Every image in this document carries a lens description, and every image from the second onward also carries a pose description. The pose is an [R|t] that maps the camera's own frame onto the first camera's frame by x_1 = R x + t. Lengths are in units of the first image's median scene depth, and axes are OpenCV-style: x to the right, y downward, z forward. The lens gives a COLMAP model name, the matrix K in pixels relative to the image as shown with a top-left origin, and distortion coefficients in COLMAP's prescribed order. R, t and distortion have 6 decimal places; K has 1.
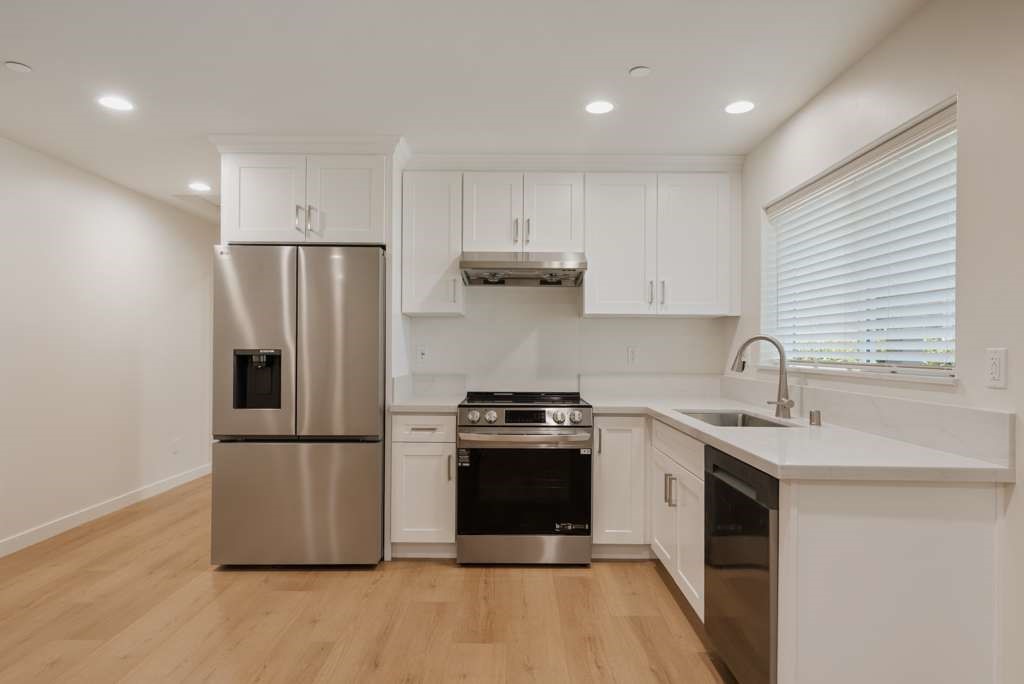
lens RADIAL K [[568.2, 0, 528.4], [0, 568.2, 347.4], [0, 0, 1]] dist [-0.001003, -0.000170]
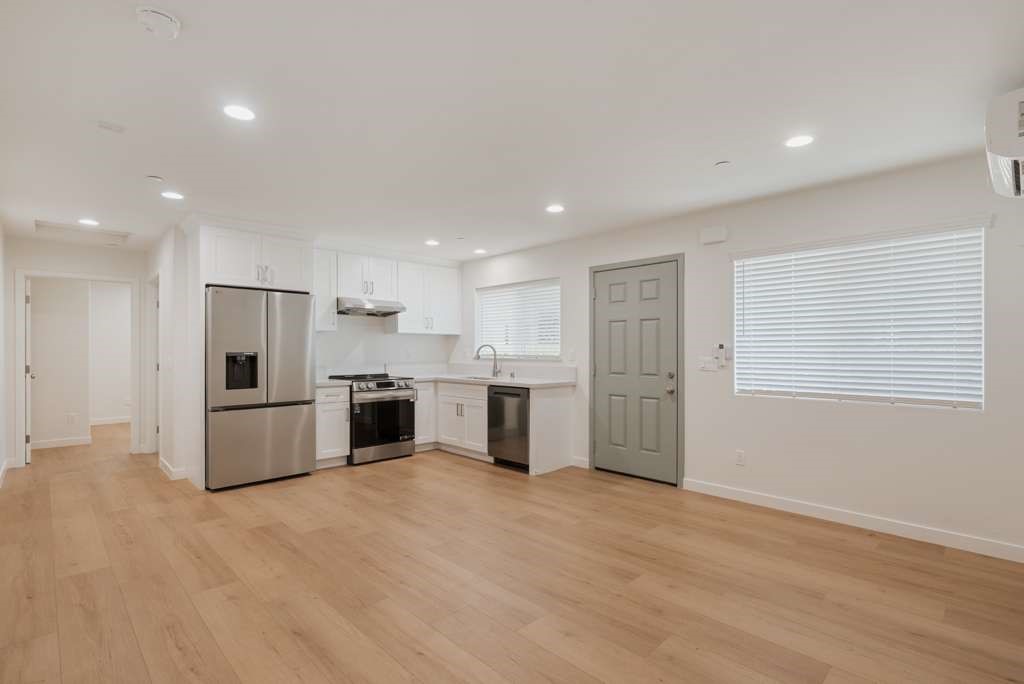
lens RADIAL K [[487.9, 0, 512.0], [0, 487.9, 342.0], [0, 0, 1]] dist [-0.000442, 0.000049]
pose [[0.726402, 0.004043, 0.687259, -0.866903], [0.003276, 0.999951, -0.009345, -0.011060], [-0.687263, 0.009040, 0.726353, -0.550950]]
